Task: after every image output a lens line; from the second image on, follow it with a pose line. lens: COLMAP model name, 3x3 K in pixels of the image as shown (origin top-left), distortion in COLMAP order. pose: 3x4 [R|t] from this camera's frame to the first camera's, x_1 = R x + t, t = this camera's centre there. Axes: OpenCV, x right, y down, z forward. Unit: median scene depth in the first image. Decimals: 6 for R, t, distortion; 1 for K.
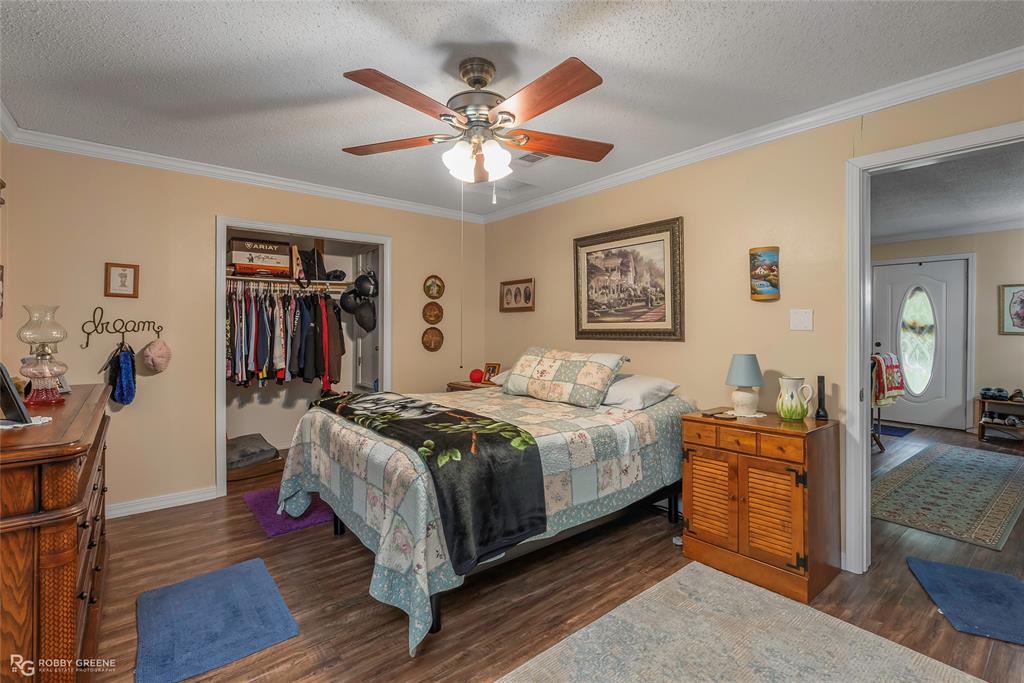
lens RADIAL K [[470.2, 0, 518.5], [0, 470.2, 324.7], [0, 0, 1]] dist [-0.014498, 0.006443]
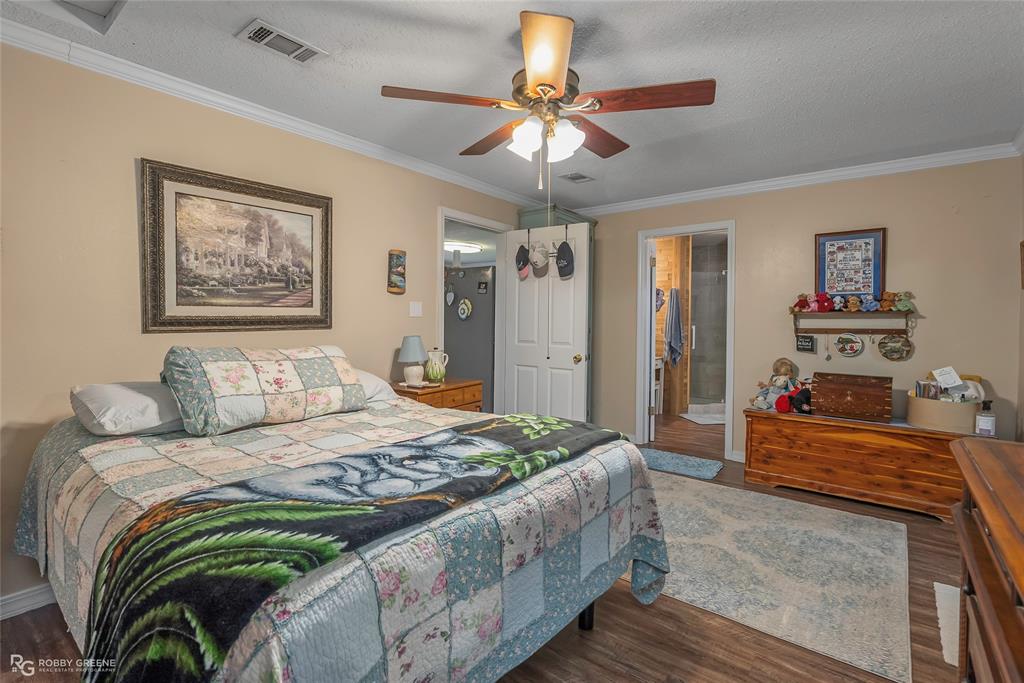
lens RADIAL K [[470.2, 0, 518.5], [0, 470.2, 324.7], [0, 0, 1]] dist [-0.014498, 0.006443]
pose [[-0.217162, -0.018764, 0.975955, -0.627175], [-0.012847, 0.999784, 0.016363, 0.006313], [-0.976051, -0.008984, -0.217356, 0.781157]]
